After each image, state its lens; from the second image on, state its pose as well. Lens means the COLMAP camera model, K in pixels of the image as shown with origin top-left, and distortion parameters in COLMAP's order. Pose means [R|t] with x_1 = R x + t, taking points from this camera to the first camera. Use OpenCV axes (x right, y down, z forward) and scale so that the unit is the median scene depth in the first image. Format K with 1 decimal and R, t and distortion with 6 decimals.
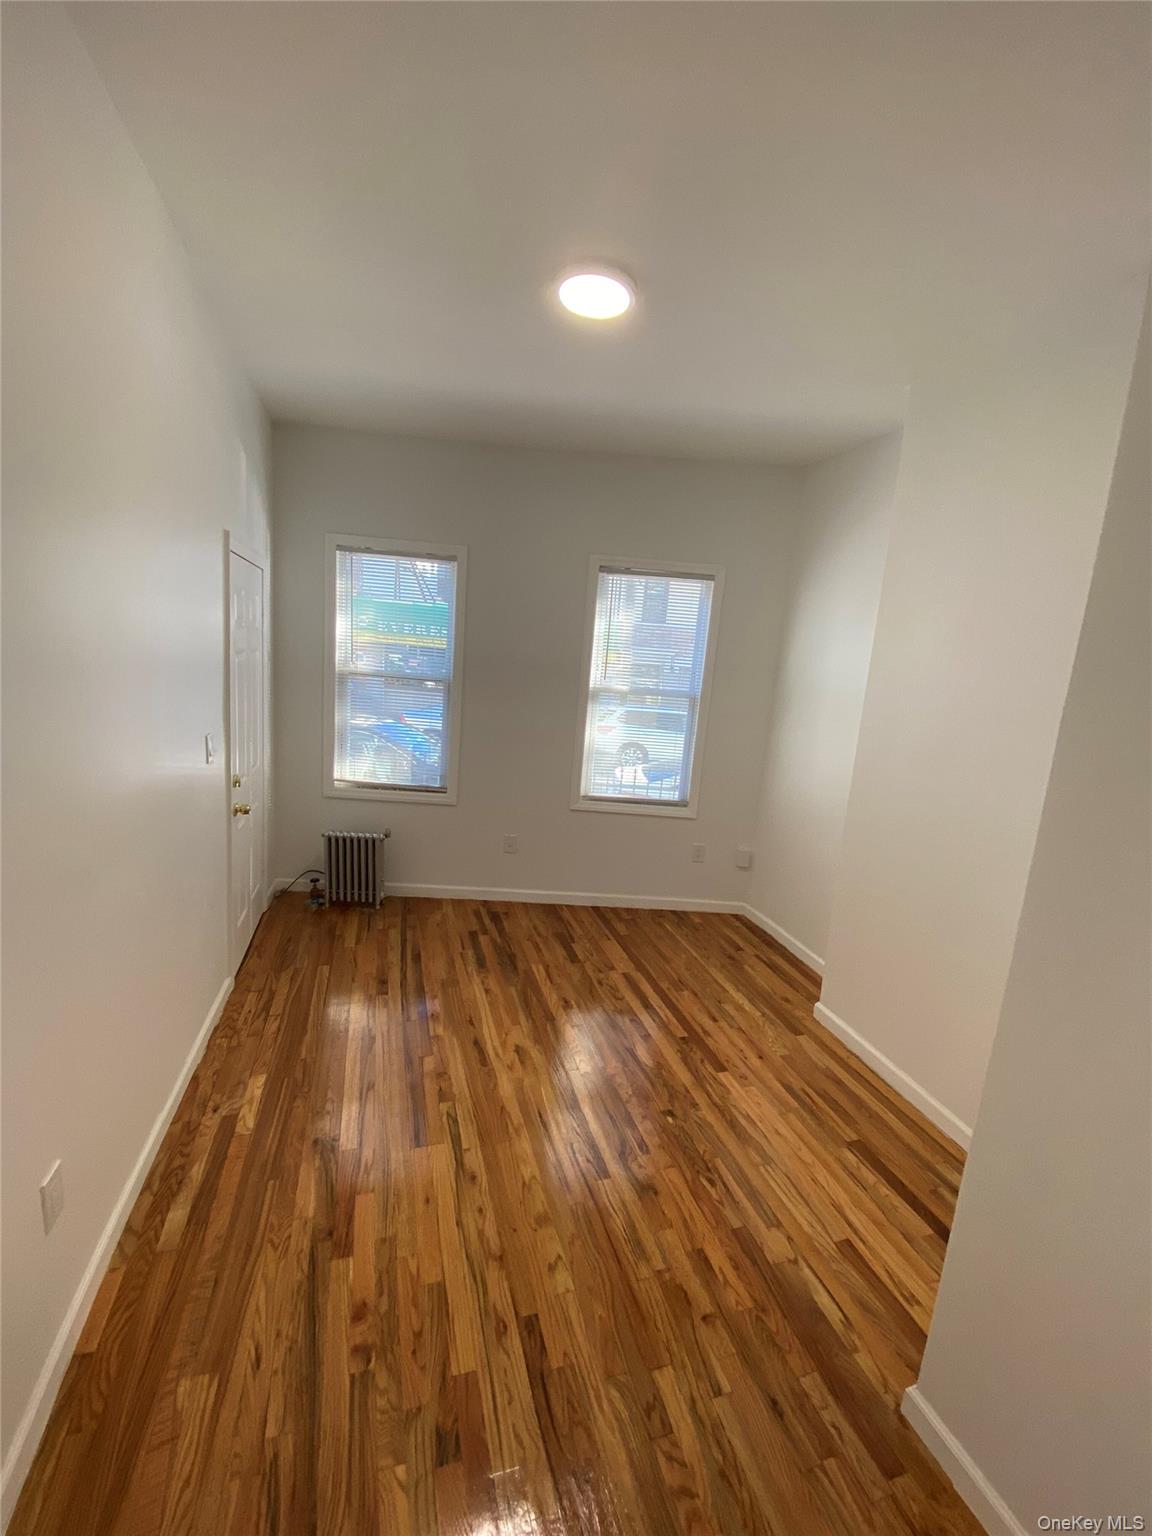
lens RADIAL K [[628.9, 0, 577.5], [0, 628.9, 753.2], [0, 0, 1]] dist [0.022311, -0.018653]
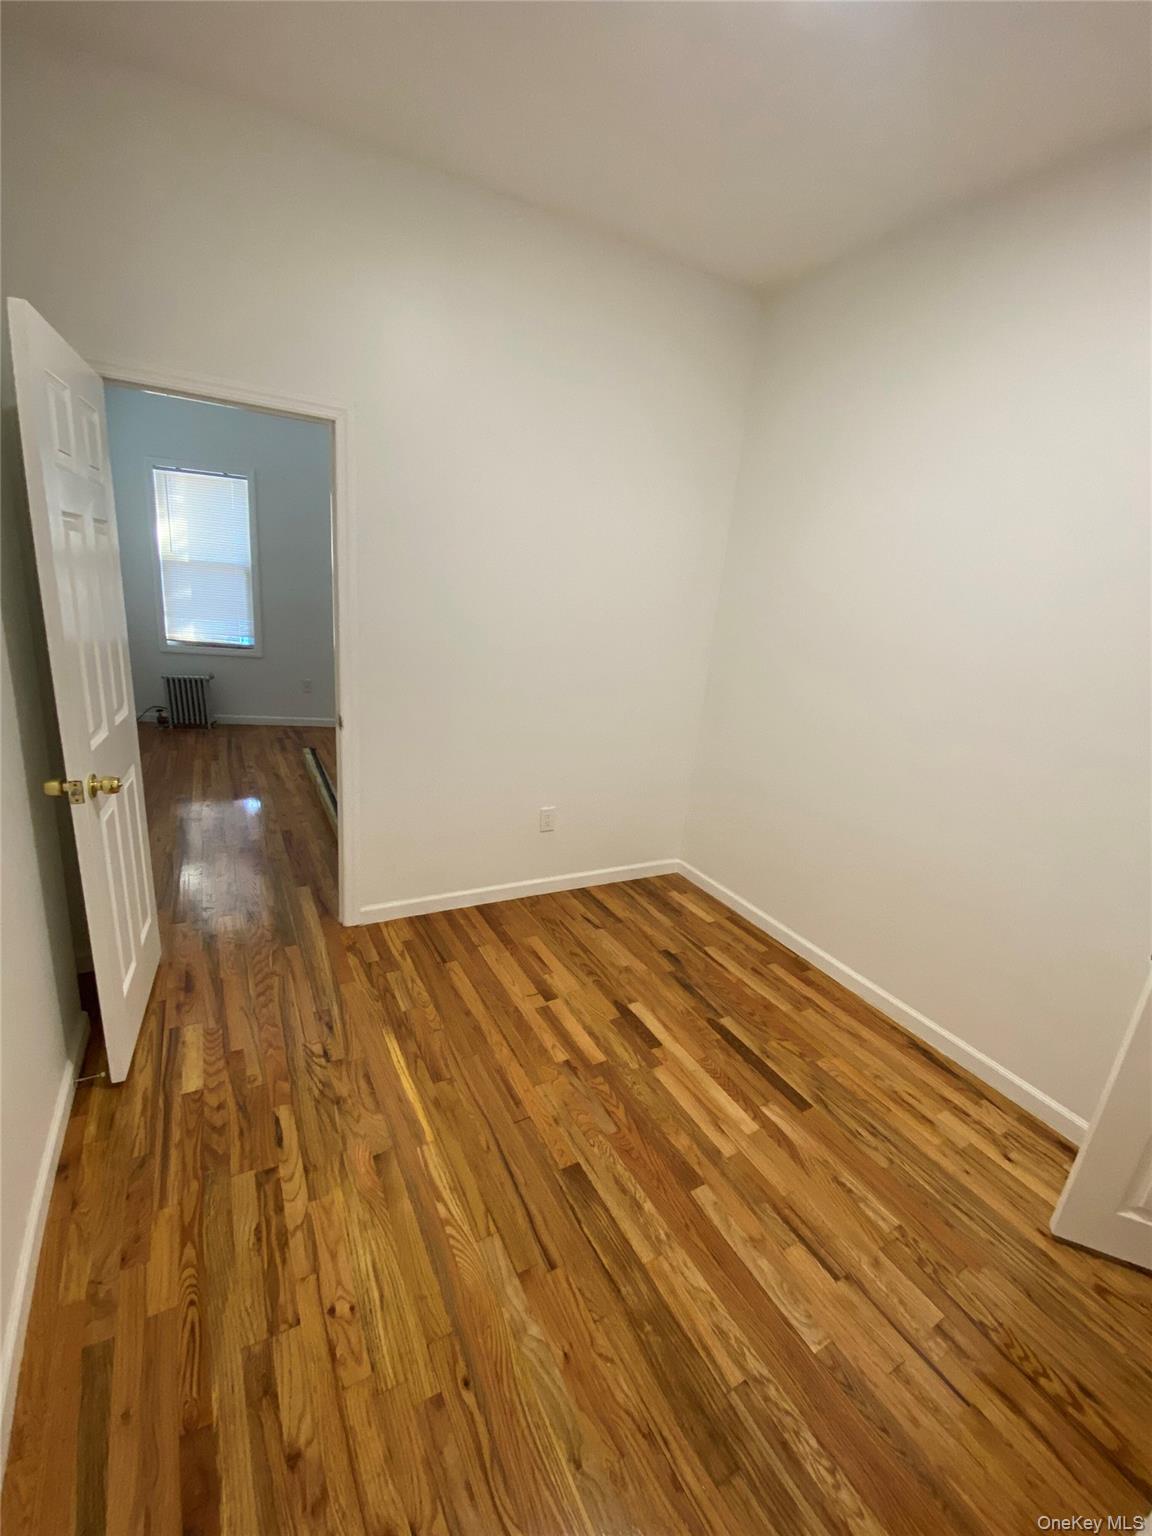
lens RADIAL K [[628.9, 0, 577.5], [0, 628.9, 753.2], [0, 0, 1]] dist [0.022311, -0.018653]
pose [[0.977489, -0.055912, 0.203442, 0.351129], [0.030306, 0.991456, 0.126873, 0.234282], [-0.208798, -0.117852, 0.970832, -0.992792]]
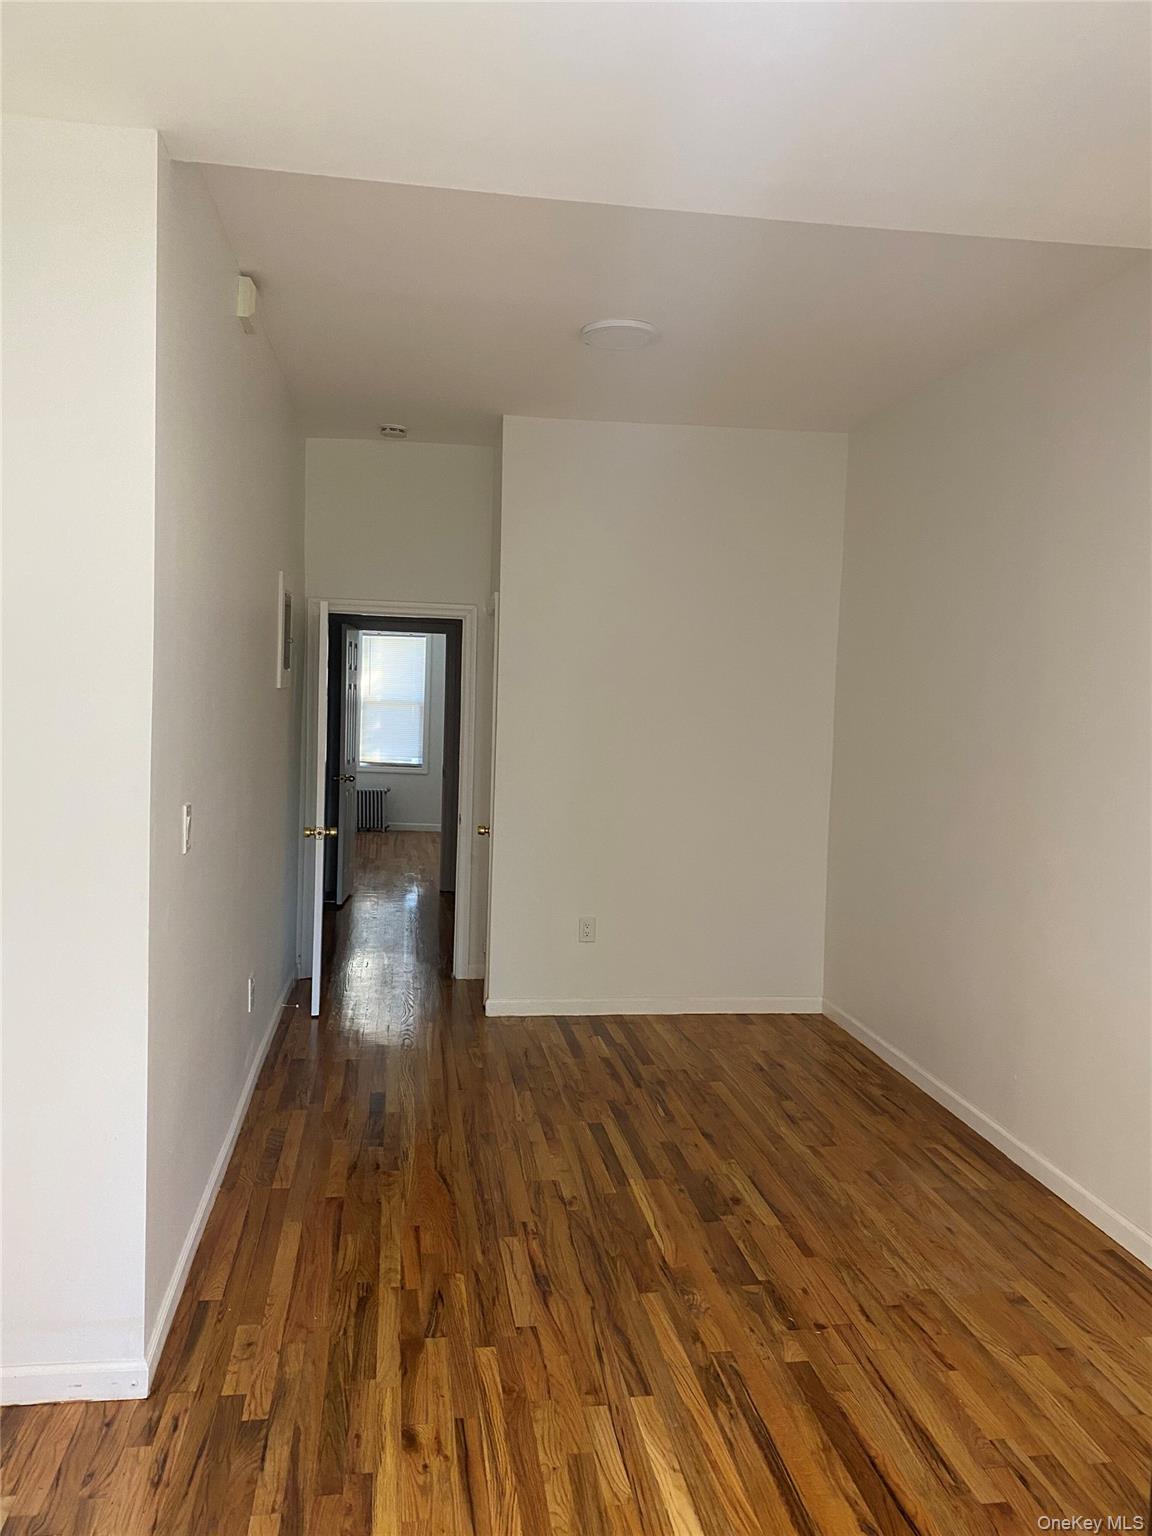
lens RADIAL K [[1175.2, 0, 569.4], [0, 1175.2, 753.9], [0, 0, 1]] dist [0.005569, 0.070124]
pose [[0.986252, -0.048792, -0.157881, 1.212065], [0.029498, 0.992052, -0.122318, 0.743282], [0.162594, 0.115979, 0.979853, -3.622726]]
